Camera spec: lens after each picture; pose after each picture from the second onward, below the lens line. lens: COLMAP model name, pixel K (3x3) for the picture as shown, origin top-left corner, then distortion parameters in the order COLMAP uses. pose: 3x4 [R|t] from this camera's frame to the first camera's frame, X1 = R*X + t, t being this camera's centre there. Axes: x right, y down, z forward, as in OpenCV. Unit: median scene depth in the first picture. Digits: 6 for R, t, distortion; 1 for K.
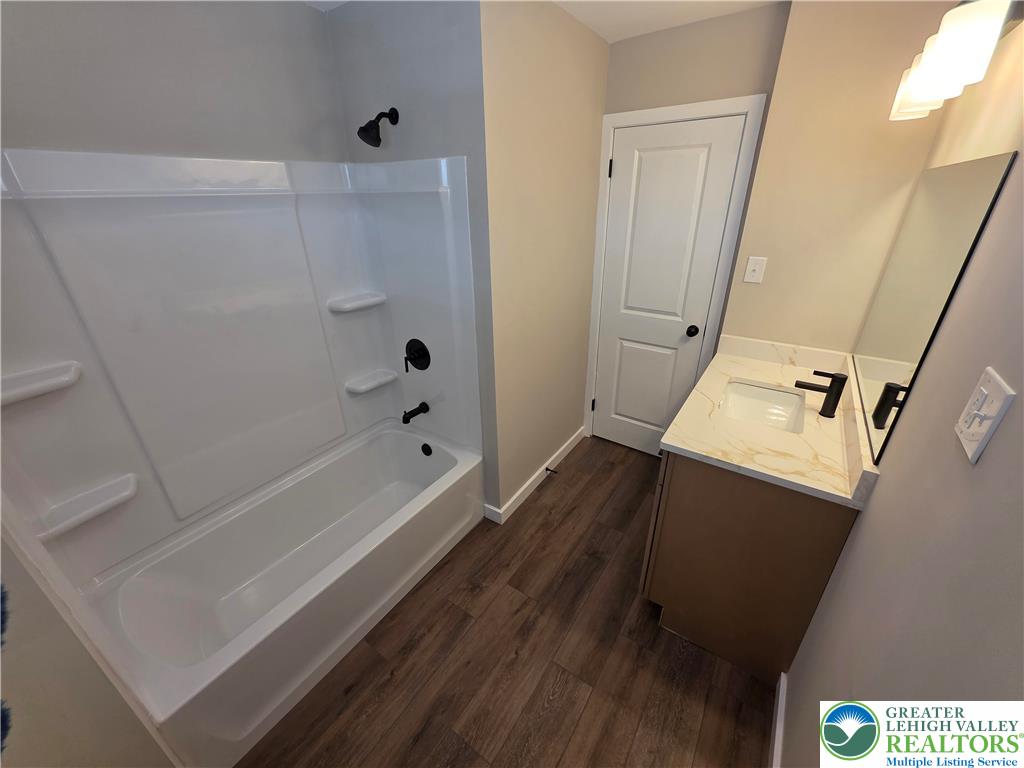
lens RADIAL K [[405.6, 0, 514.8], [0, 405.6, 384.7], [0, 0, 1]] dist [0.004499, 0.000286]
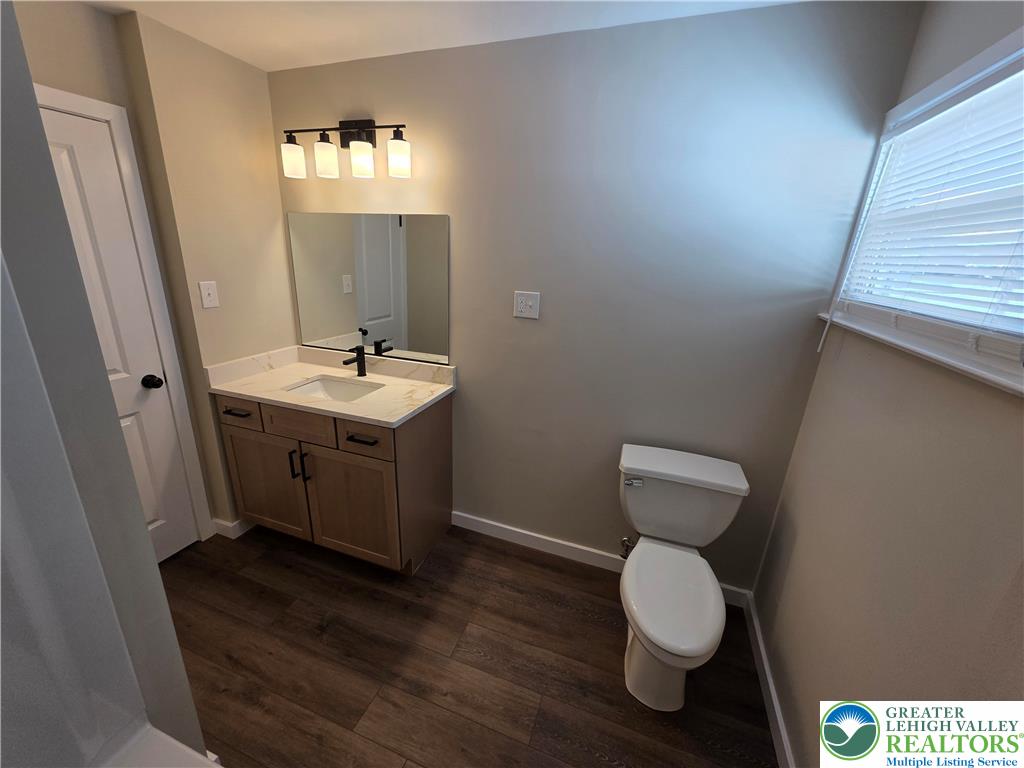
lens RADIAL K [[405.6, 0, 508.9], [0, 405.6, 384.7], [0, 0, 1]] dist [0.004499, 0.000286]
pose [[-0.251619, -0.304492, 0.918680, -0.671175], [0.374255, 0.844765, 0.382499, -0.241805], [-0.892536, 0.440064, -0.098601, 0.650057]]
